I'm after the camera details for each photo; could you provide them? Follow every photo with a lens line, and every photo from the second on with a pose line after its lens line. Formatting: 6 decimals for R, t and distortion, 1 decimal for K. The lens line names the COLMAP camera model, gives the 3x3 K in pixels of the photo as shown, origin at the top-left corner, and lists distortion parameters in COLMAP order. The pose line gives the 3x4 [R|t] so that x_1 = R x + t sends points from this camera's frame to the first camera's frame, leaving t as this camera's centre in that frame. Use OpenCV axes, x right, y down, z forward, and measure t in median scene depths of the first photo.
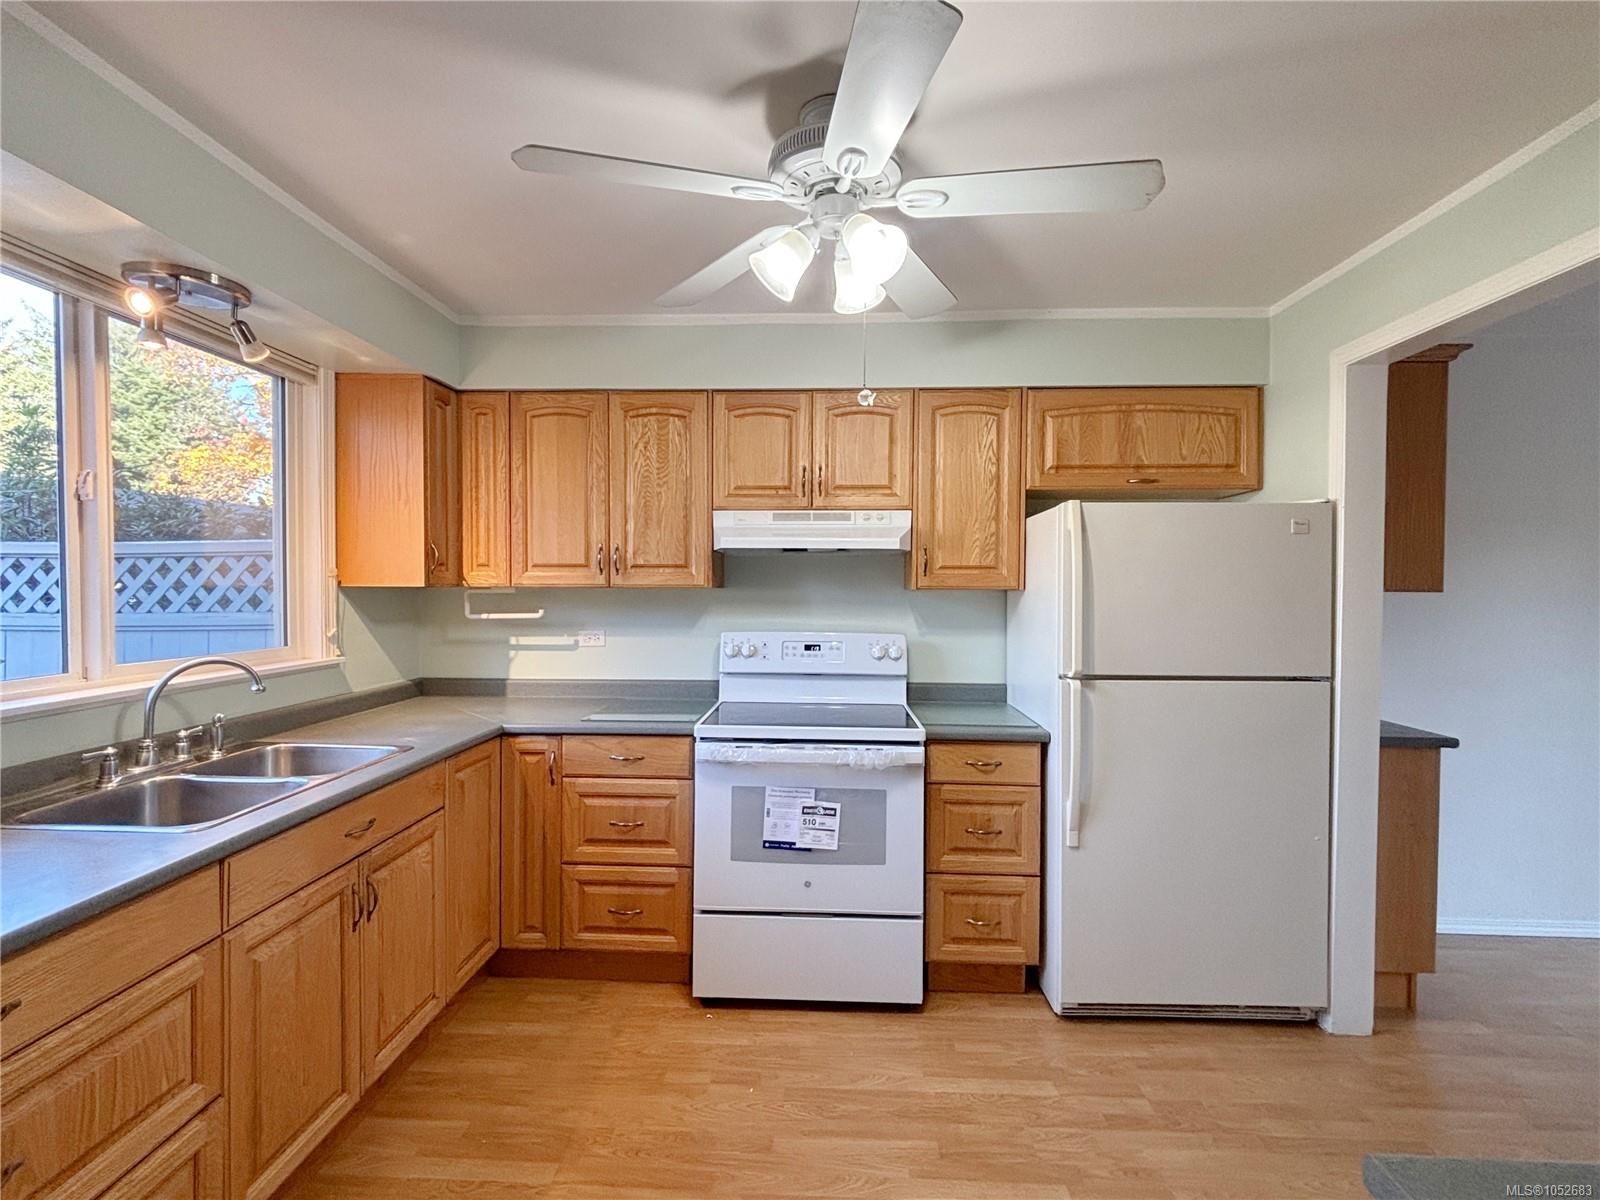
lens RADIAL K [[776.5, 0, 800.0], [0, 776.5, 600.0], [0, 0, 1]] dist [0.003488, 0.000220]
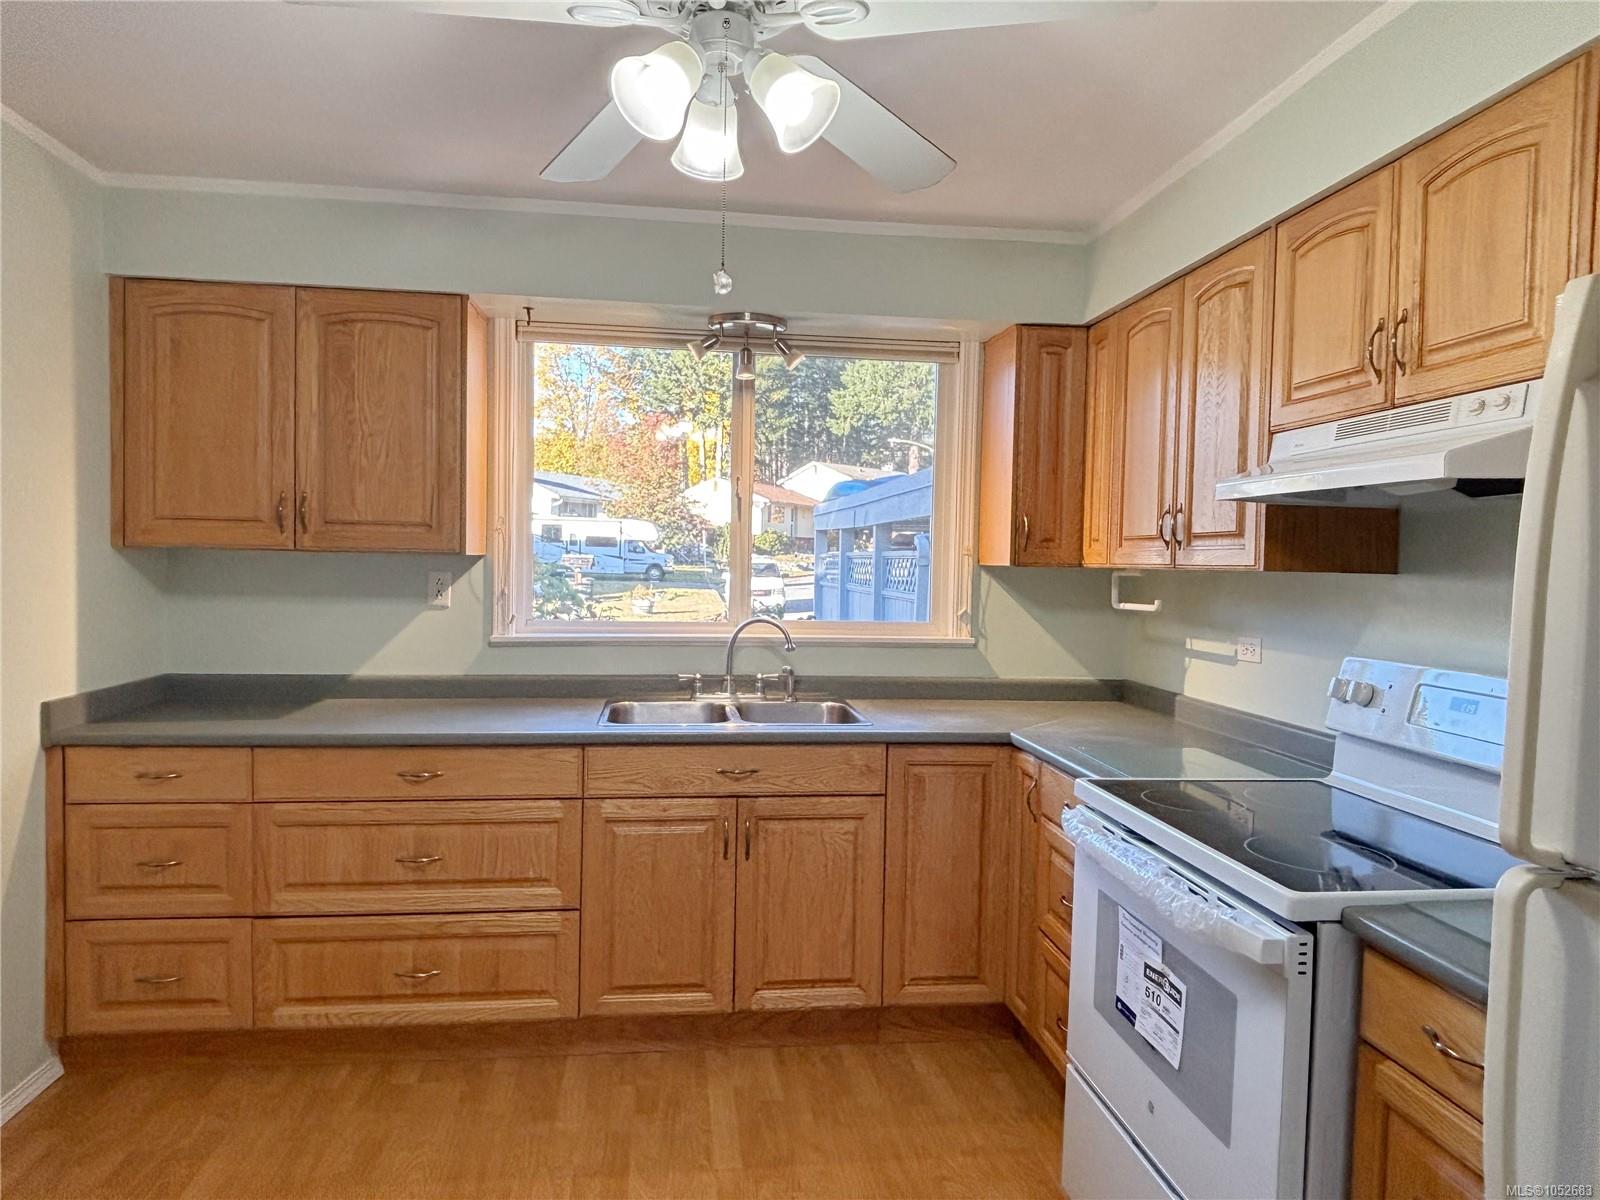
lens RADIAL K [[1022.3, 0, 800.0], [0, 1022.3, 600.0], [0, 0, 1]] dist [0.070799, -0.078168]
pose [[0.158147, 0.036341, -0.986747, 0.627294], [-0.040369, 0.998725, 0.030313, -0.003683], [0.986590, 0.035040, 0.159413, 0.581239]]
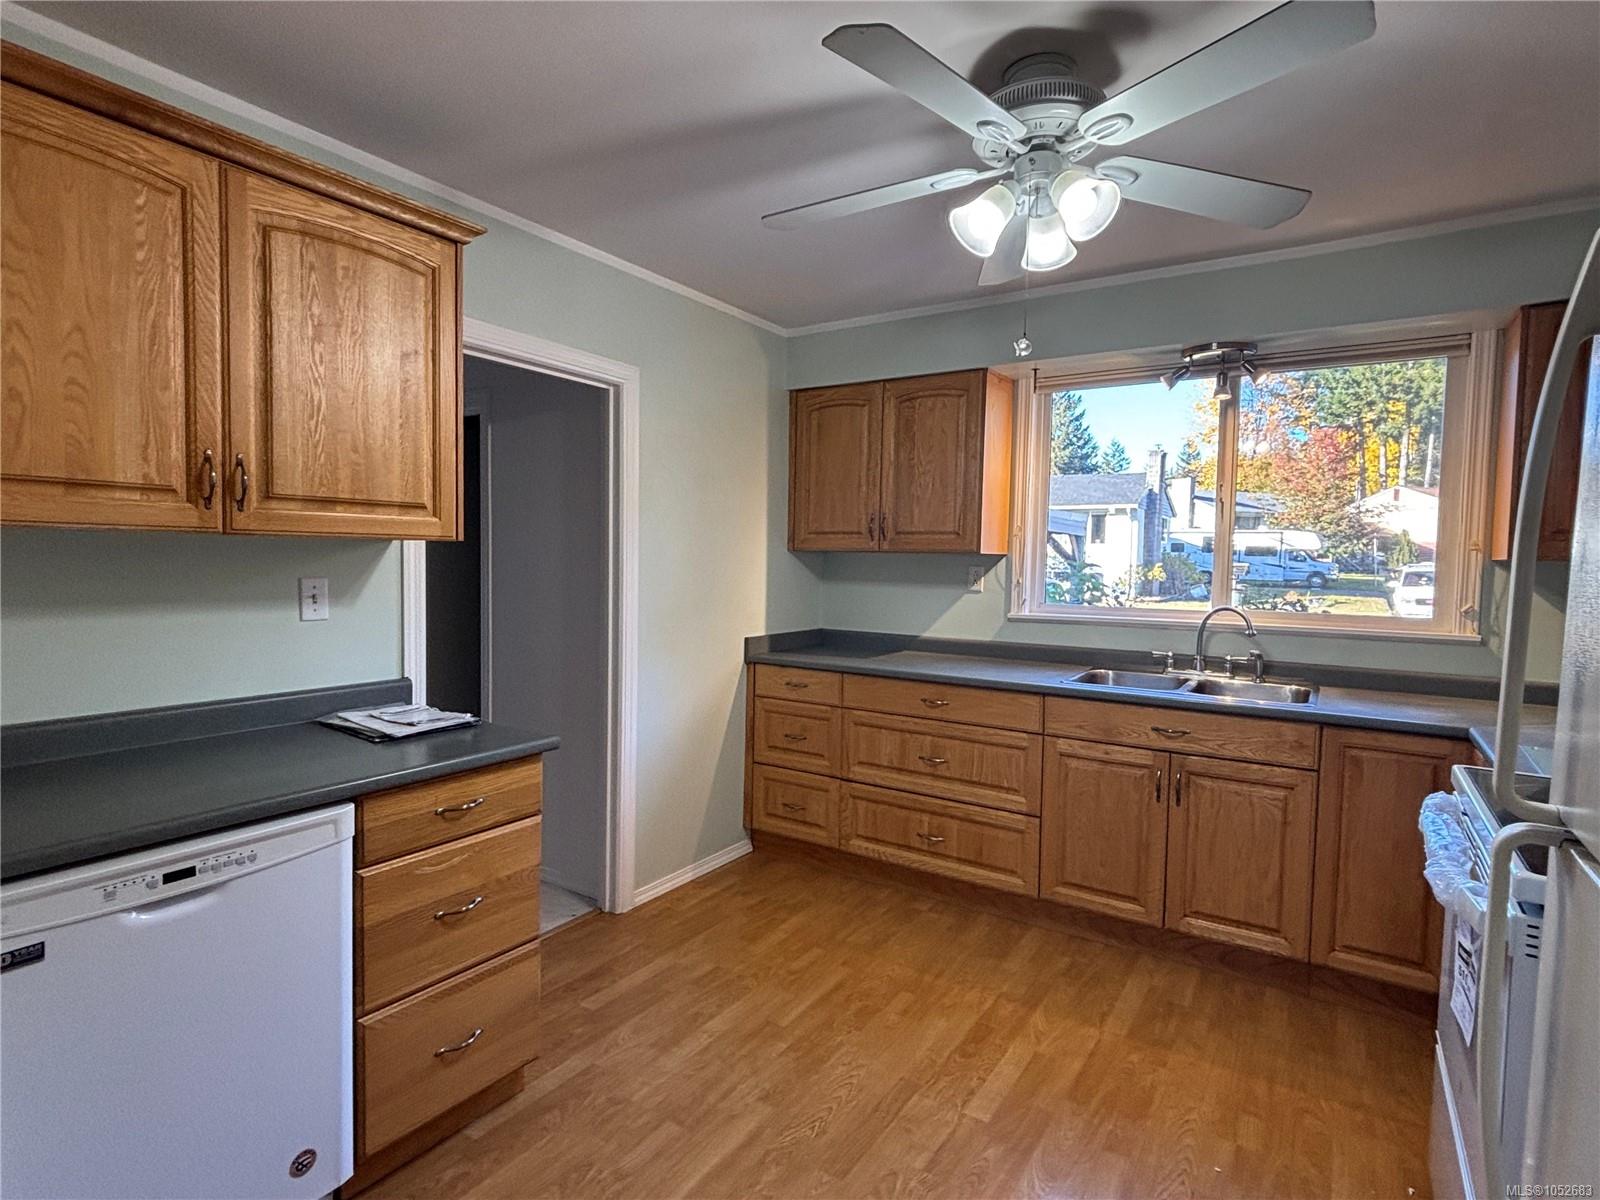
lens RADIAL K [[827.0, 0, 800.0], [0, 827.0, 600.0], [0, 0, 1]] dist [0.051375, -0.034379]
pose [[-0.506831, 0.031127, -0.861483, 0.696923], [-0.039028, 0.997495, 0.059003, 0.002883], [0.861162, 0.063527, -0.504346, 0.801743]]
